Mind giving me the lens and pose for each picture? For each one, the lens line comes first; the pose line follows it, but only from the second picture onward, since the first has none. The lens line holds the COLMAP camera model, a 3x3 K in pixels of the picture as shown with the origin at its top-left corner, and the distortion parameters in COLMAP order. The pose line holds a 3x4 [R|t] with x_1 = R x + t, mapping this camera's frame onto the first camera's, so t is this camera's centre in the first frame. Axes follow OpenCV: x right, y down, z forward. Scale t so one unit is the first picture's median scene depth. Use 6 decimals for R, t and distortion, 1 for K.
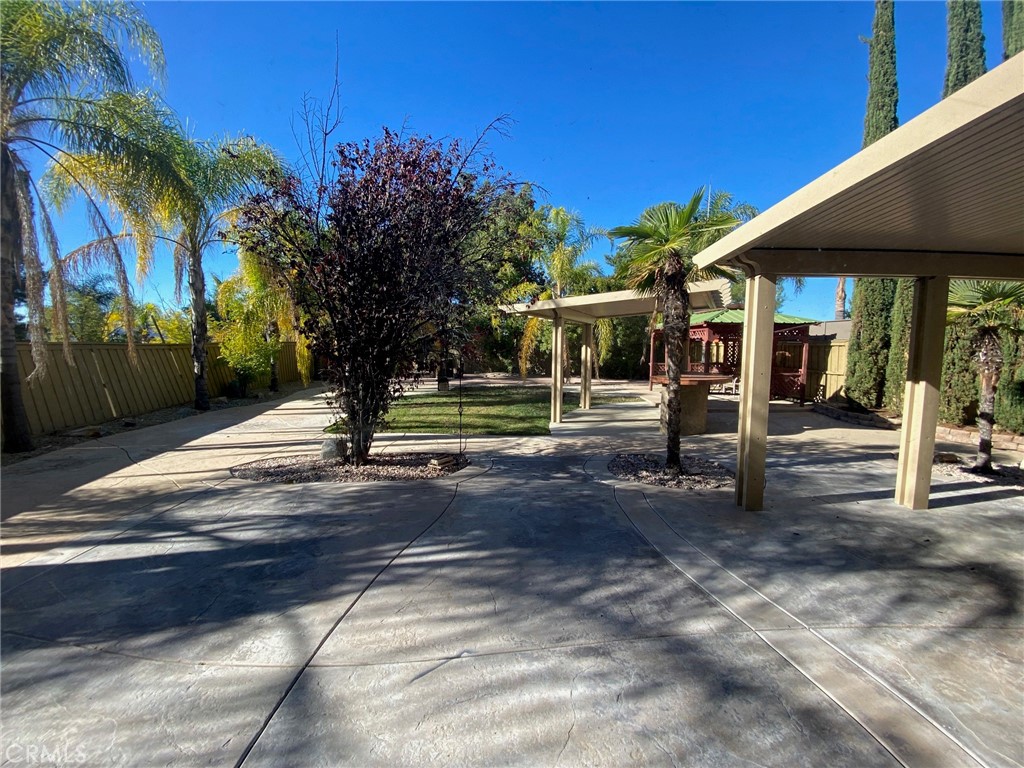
lens RADIAL K [[411.7, 0, 504.7], [0, 411.7, 384.1], [0, 0, 1]] dist [0.058657, -0.036434]
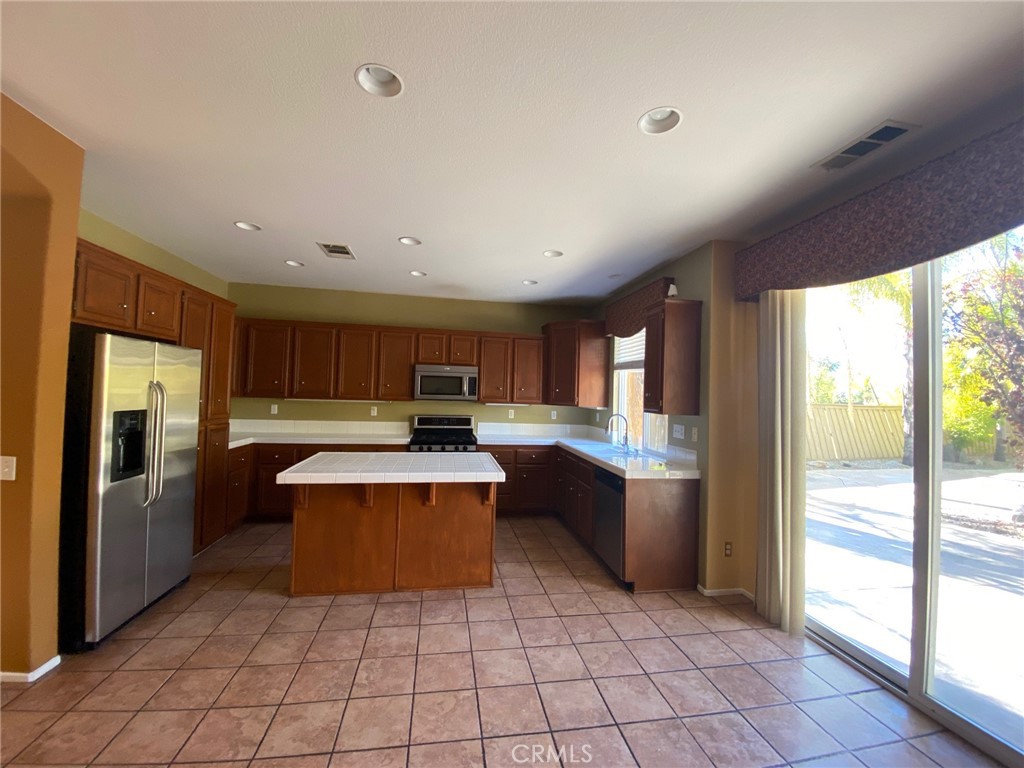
lens RADIAL K [[411.7, 0, 504.7], [0, 411.7, 384.1], [0, 0, 1]] dist [0.058657, -0.036434]
pose [[0.151201, -0.027958, -0.988108, 0.214047], [-0.111498, 0.992738, -0.045151, 0.015963], [0.982195, 0.116998, 0.146986, -0.228824]]
